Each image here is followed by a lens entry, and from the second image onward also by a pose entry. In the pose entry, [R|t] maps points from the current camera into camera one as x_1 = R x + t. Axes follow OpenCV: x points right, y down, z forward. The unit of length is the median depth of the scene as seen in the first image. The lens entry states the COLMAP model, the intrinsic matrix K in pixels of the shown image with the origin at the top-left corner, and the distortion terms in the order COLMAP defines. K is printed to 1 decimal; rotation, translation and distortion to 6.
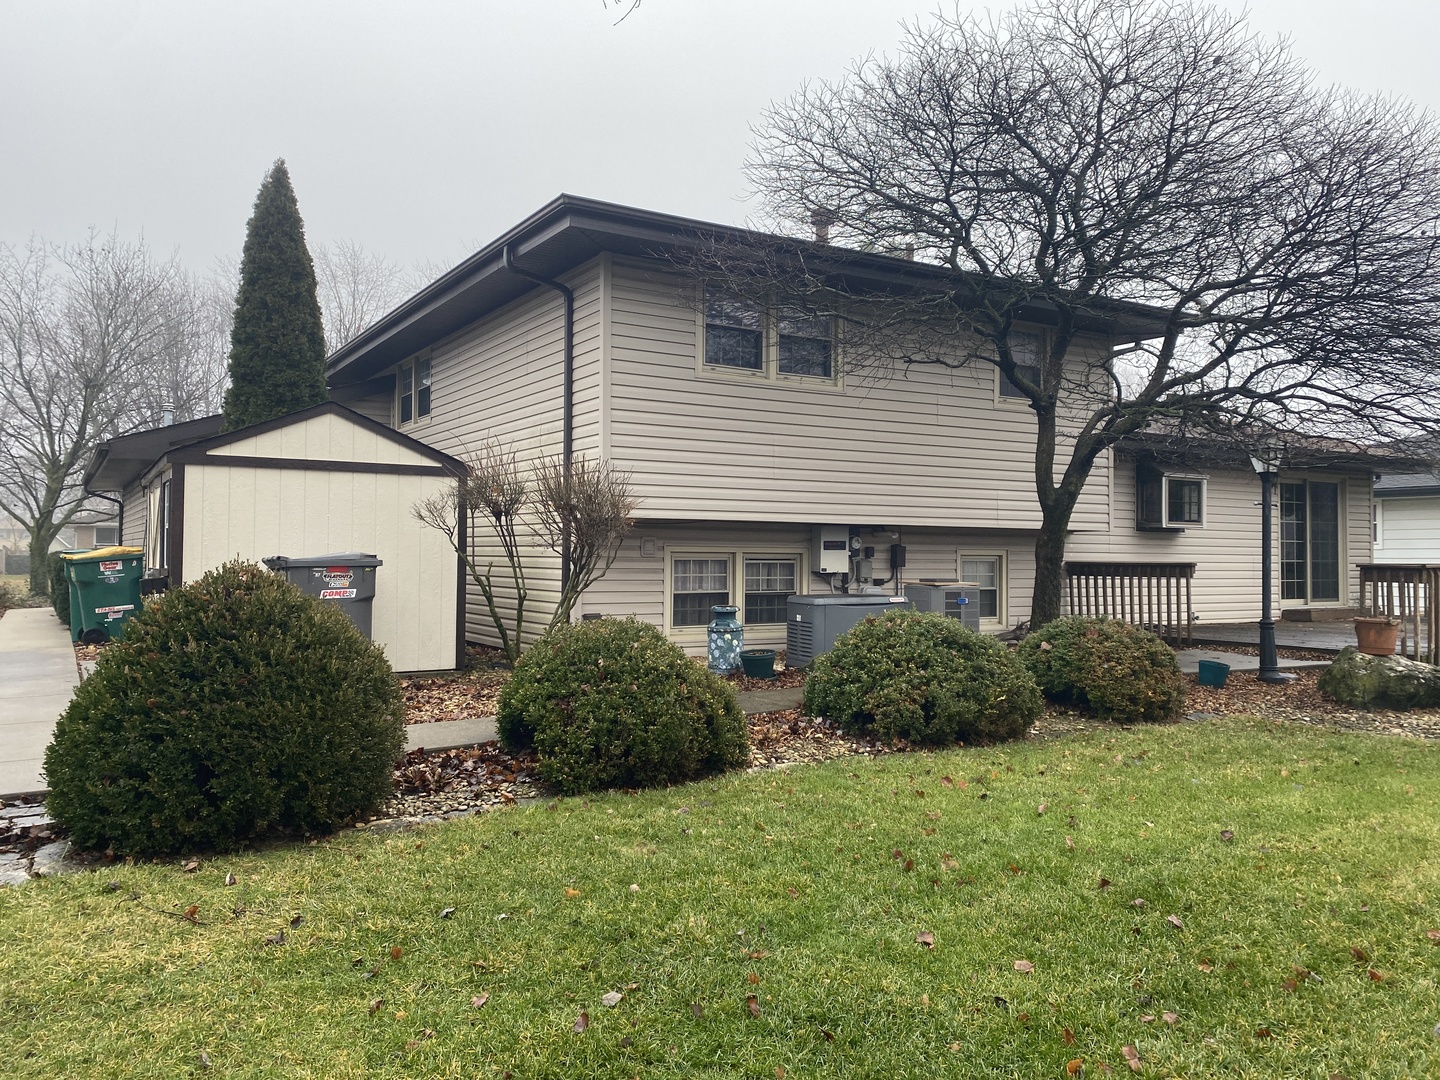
lens RADIAL K [[1103.4, 0, 720.0], [0, 1103.4, 540.0], [0, 0, 1]] dist [0.028438, -0.040266]
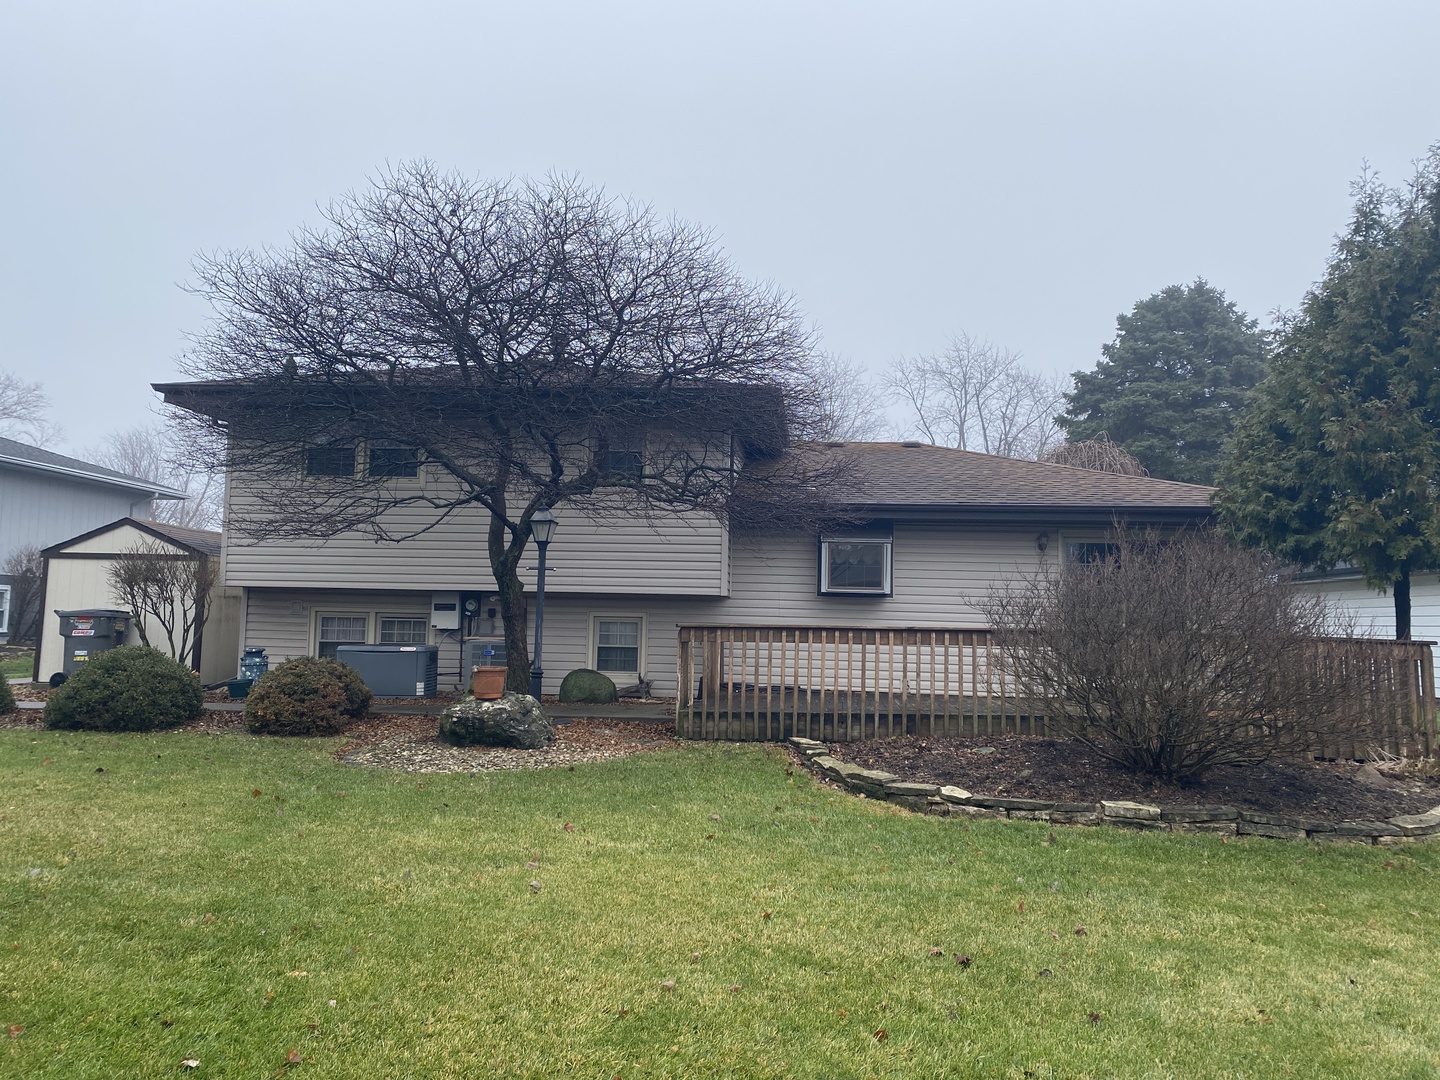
lens RADIAL K [[1103.4, 0, 720.0], [0, 1103.4, 540.0], [0, 0, 1]] dist [0.028438, -0.040266]
pose [[0.820821, -0.041562, -0.569671, 1.100104], [-0.007276, 0.996507, -0.083187, 0.032058], [0.571139, 0.072426, 0.817652, 0.132956]]
